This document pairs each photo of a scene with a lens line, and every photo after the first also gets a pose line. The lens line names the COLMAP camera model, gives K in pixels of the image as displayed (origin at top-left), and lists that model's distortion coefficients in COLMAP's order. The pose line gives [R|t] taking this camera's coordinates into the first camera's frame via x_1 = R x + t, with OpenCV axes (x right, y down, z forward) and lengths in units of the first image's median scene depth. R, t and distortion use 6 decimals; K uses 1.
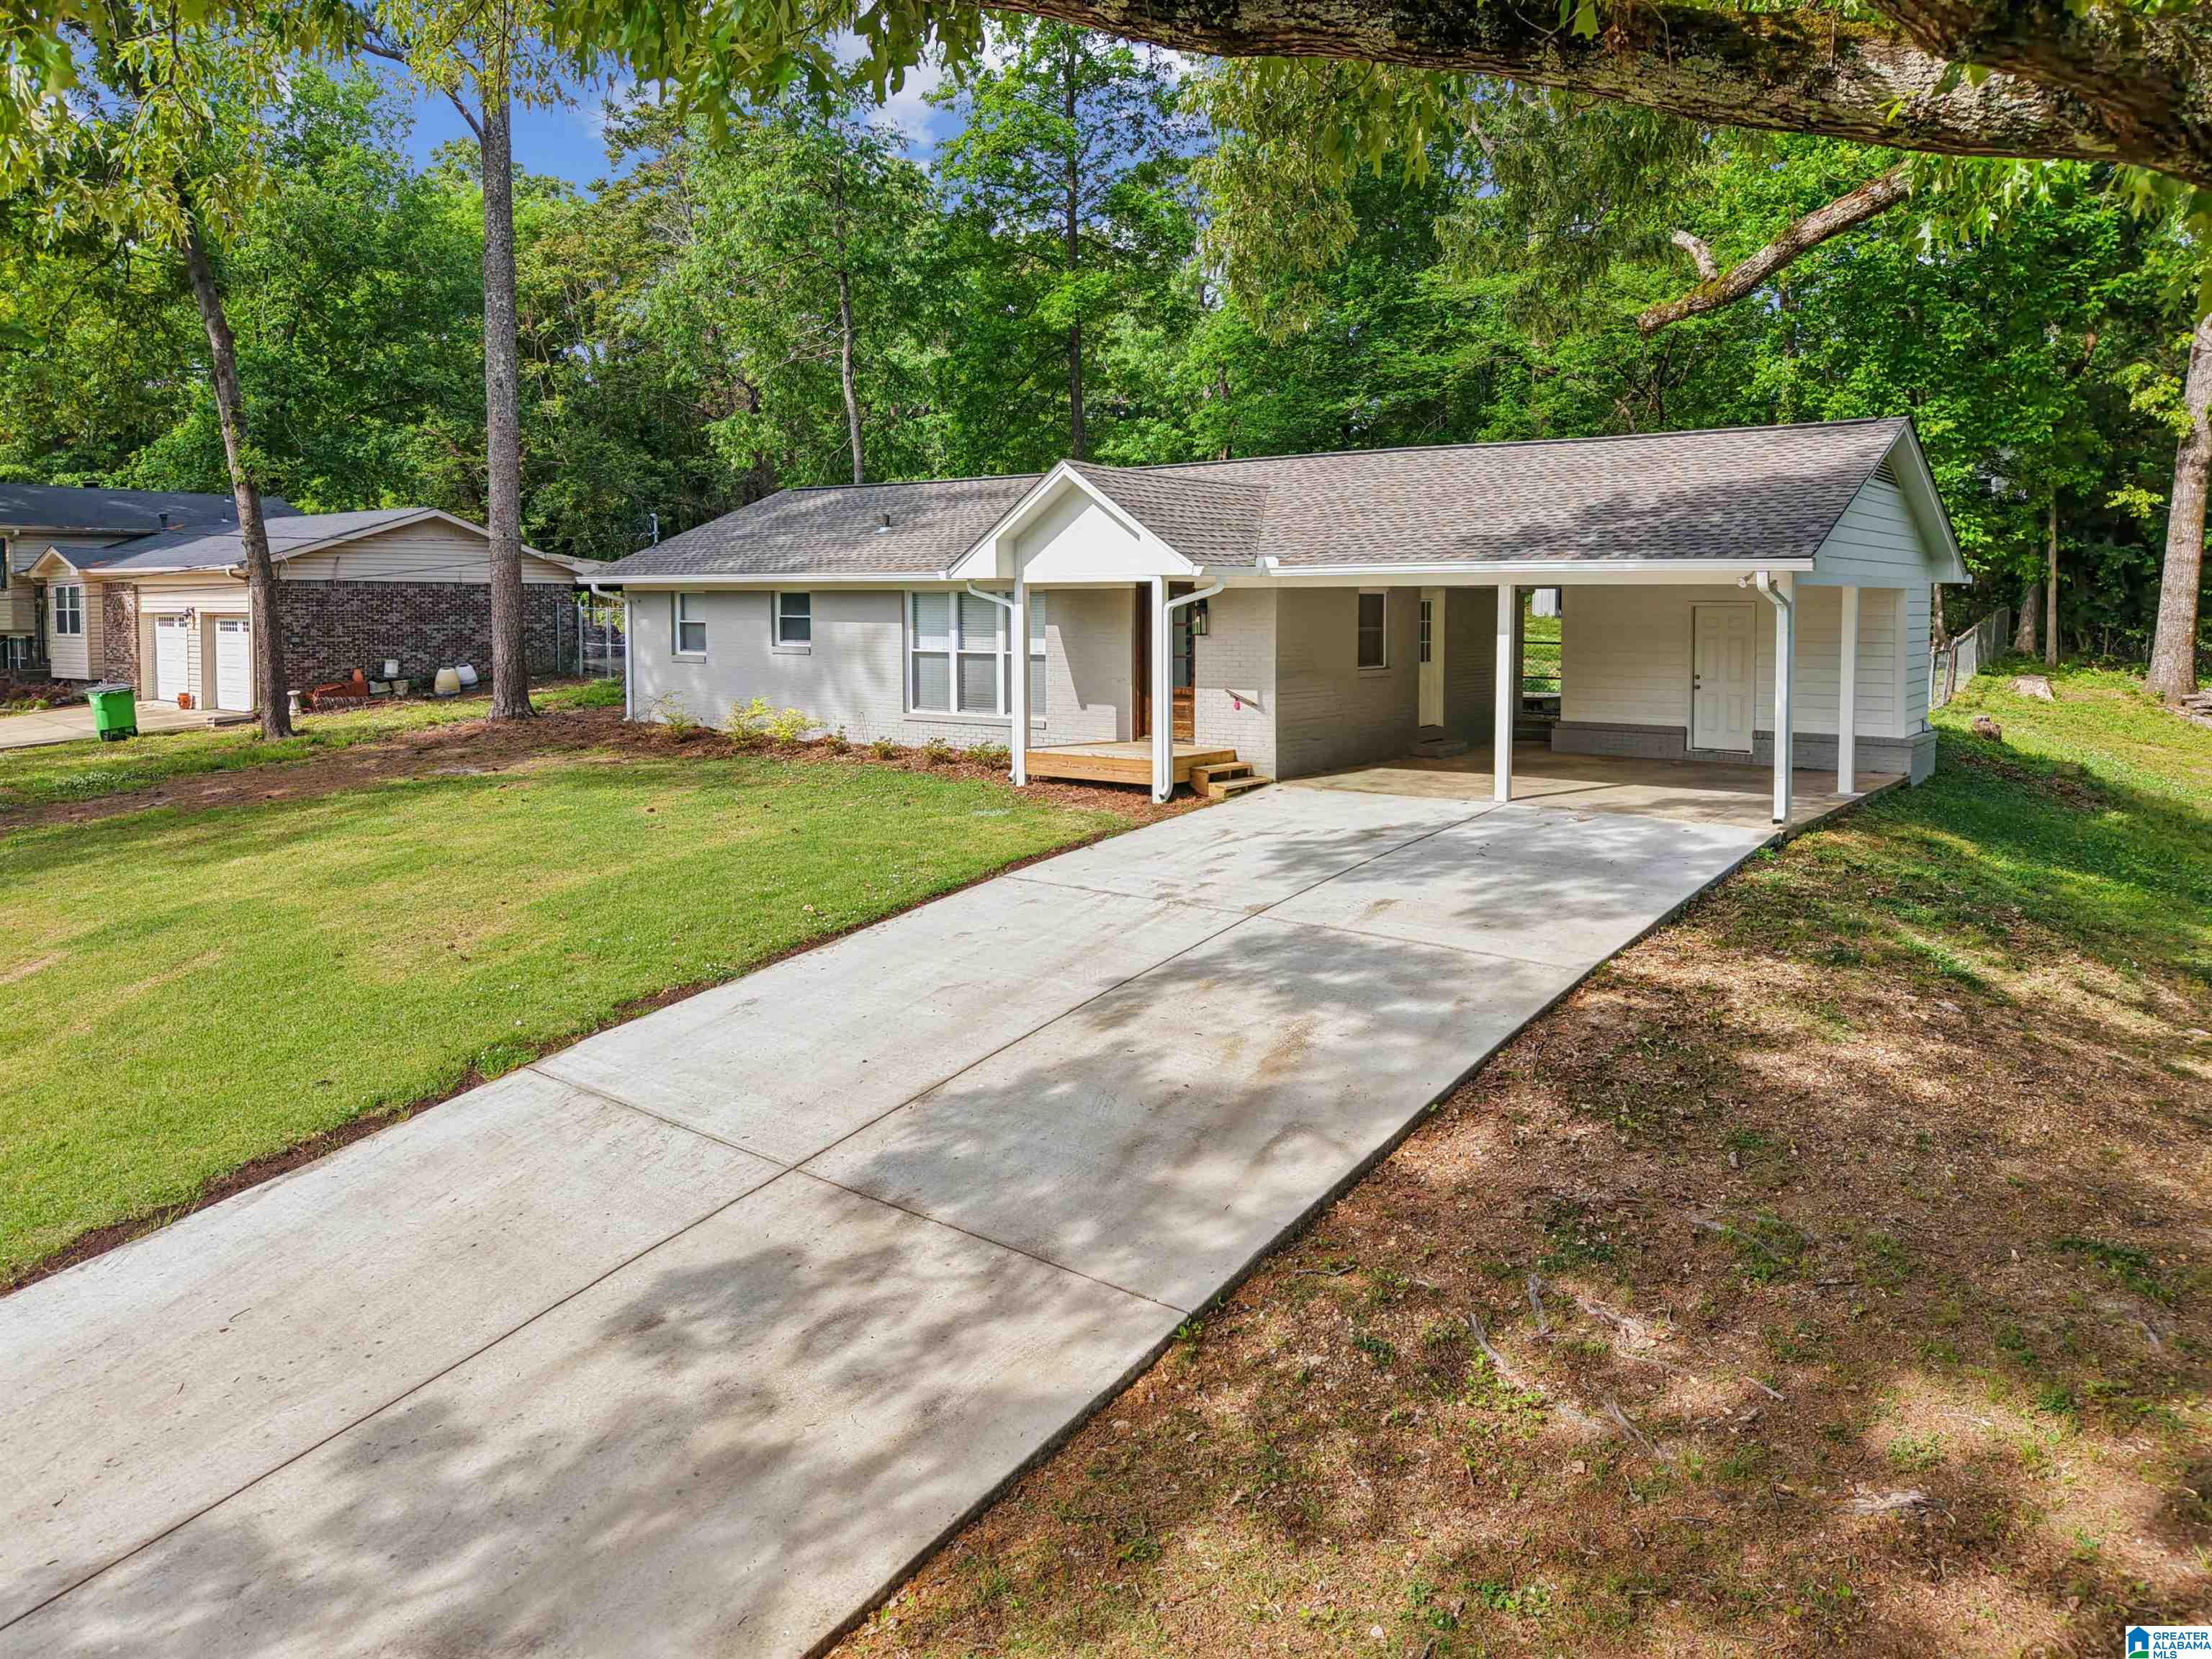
lens RADIAL K [[1677.4, 0, 1103.9], [0, 1677.4, 765.9], [0, 0, 1]] dist [0.101150, -0.002103]
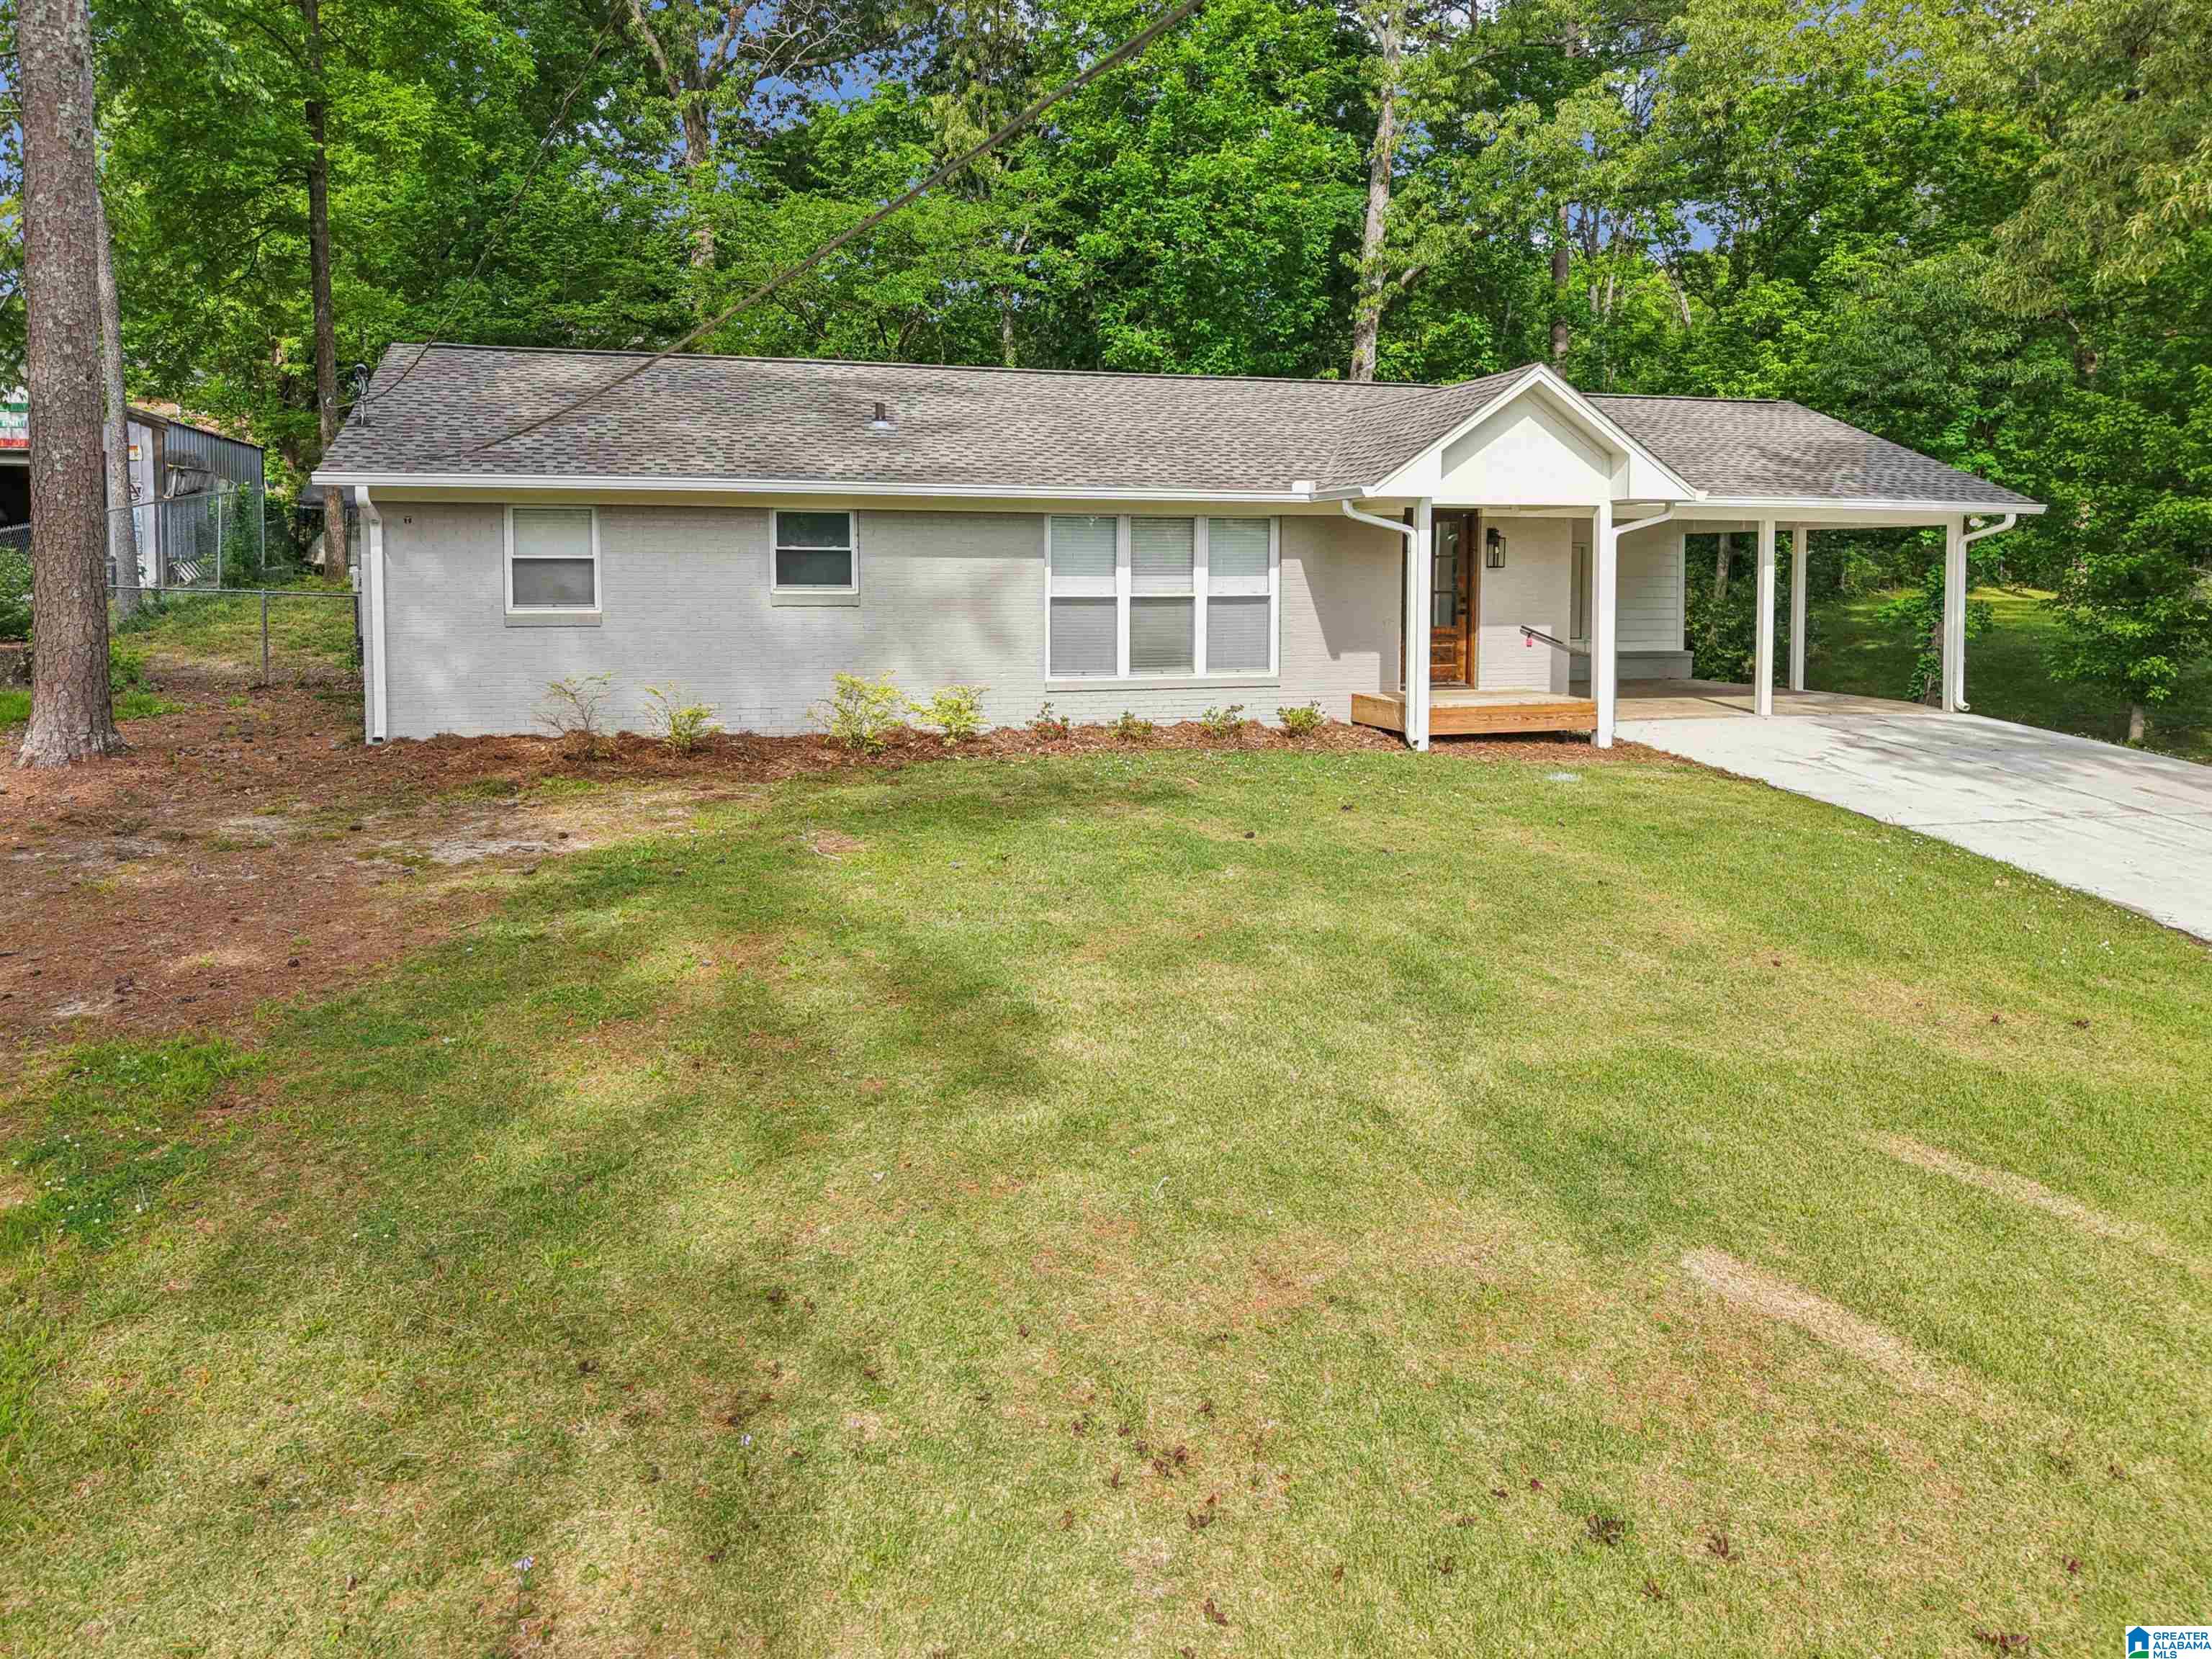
lens RADIAL K [[1680.9, 0, 1140.0], [0, 1680.9, 824.2], [0, 0, 1]] dist [0.007753, -0.006502]
pose [[0.547187, -0.127586, 0.827229, -0.720542], [0.078223, 0.991784, 0.101224, -0.042061], [-0.833347, 0.009320, 0.552672, 0.580803]]
